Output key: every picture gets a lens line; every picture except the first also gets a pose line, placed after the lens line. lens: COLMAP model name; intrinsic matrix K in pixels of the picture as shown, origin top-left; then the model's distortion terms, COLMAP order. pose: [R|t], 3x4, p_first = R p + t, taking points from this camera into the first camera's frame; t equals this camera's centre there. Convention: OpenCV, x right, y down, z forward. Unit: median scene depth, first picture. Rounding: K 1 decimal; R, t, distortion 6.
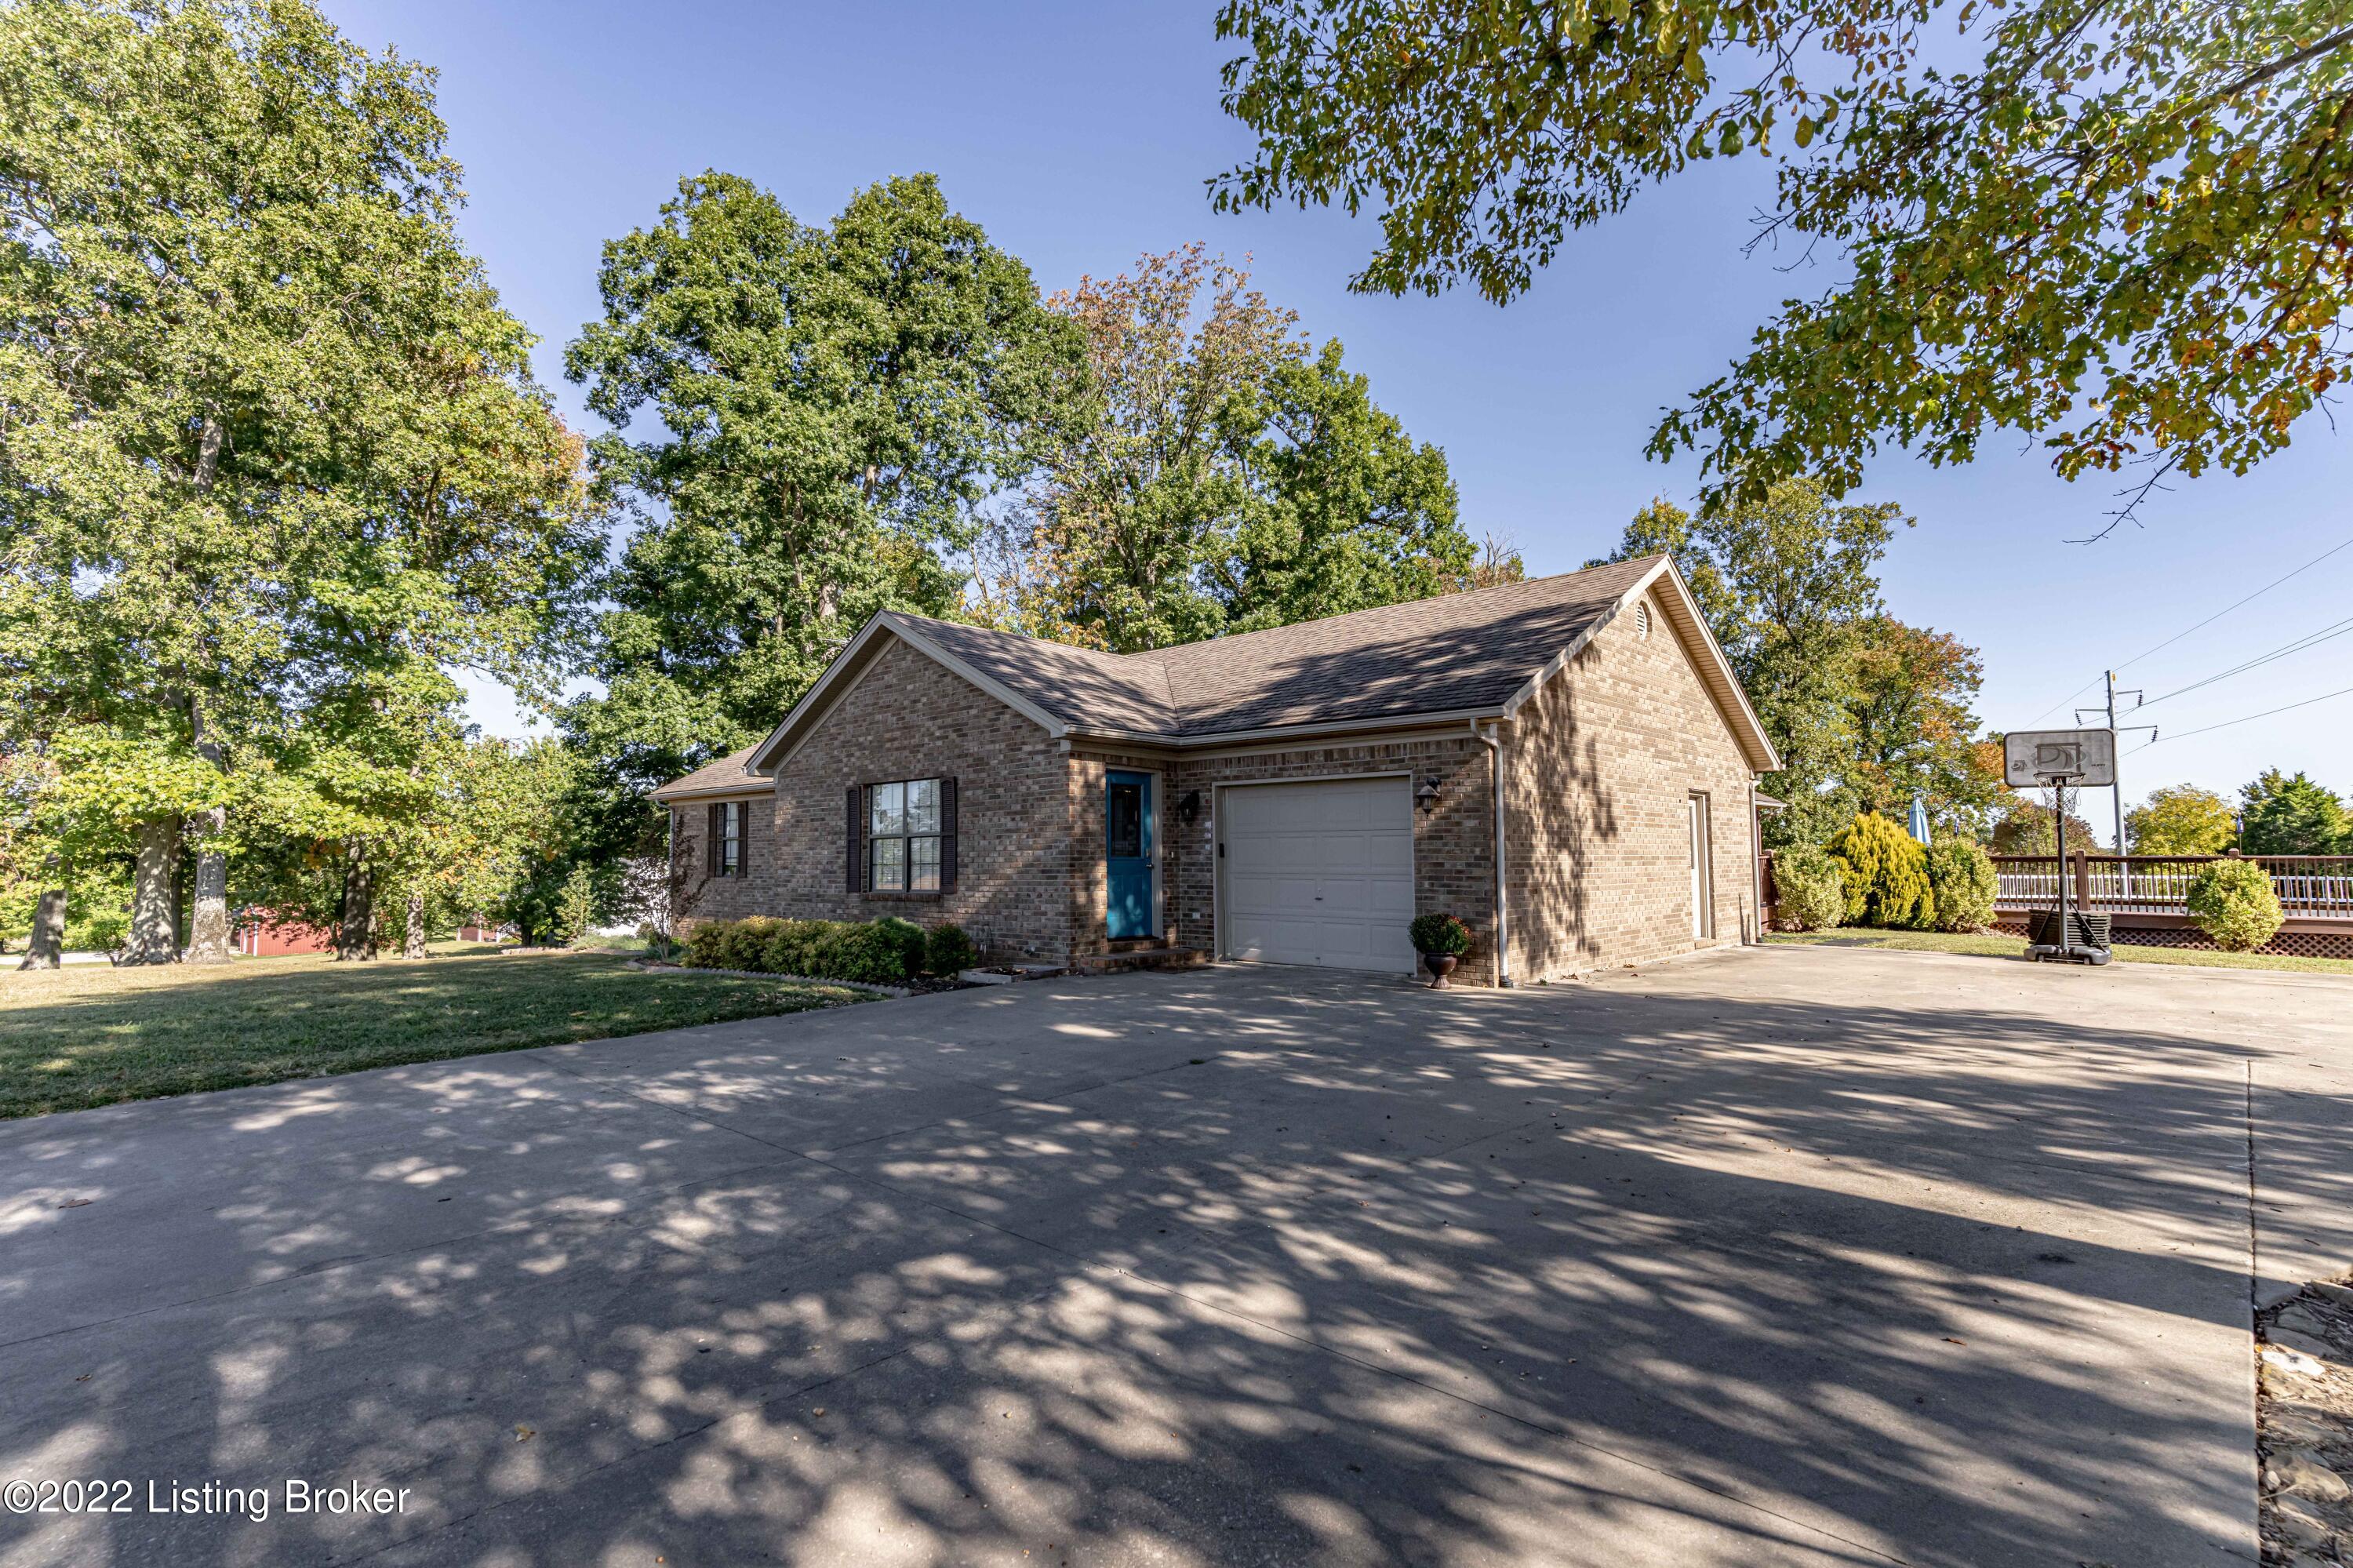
lens RADIAL K [[1146.9, 0, 1172.4], [0, 1146.9, 783.3], [0, 0, 1]] dist [0.000438, 0.000105]
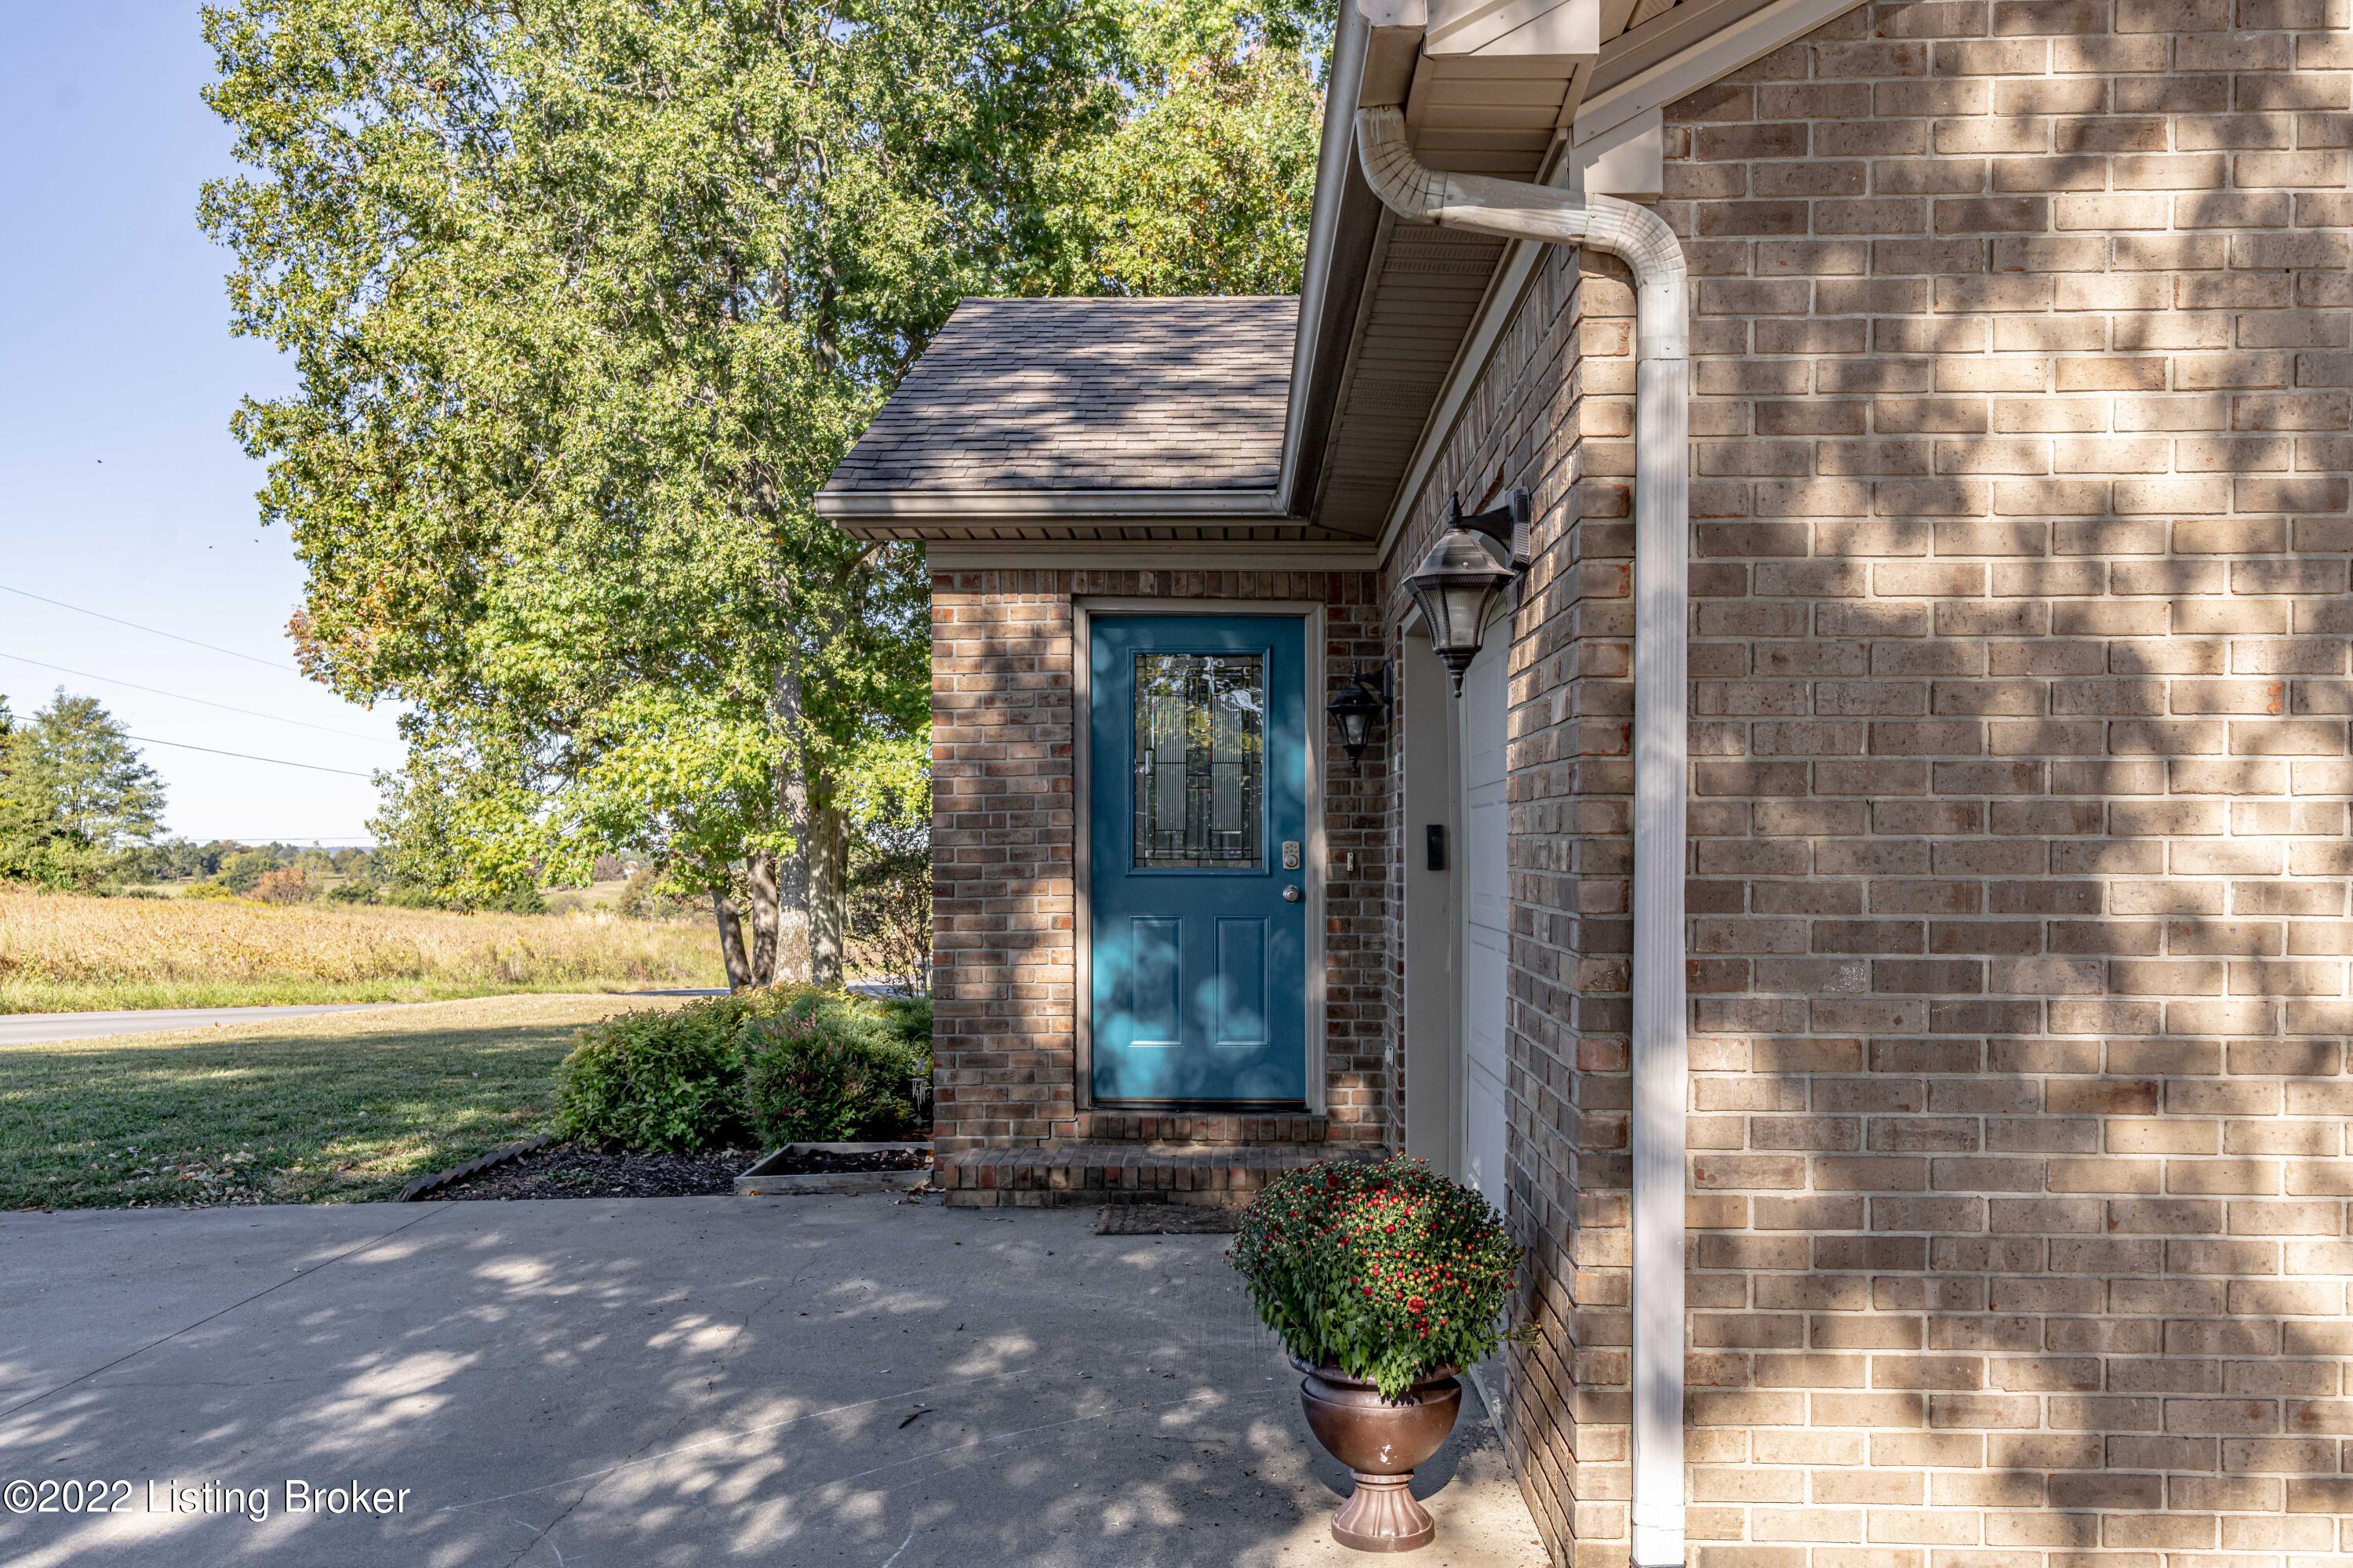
lens RADIAL K [[1847.1, 0, 1175.3], [0, 1847.1, 787.7], [0, 0, 1]] dist [0.010228, 0.002892]
pose [[0.650899, -0.023791, -0.758792, 0.392306], [0.045319, 0.998944, 0.007555, 0.038361], [0.757811, -0.039306, 0.651290, 0.674395]]
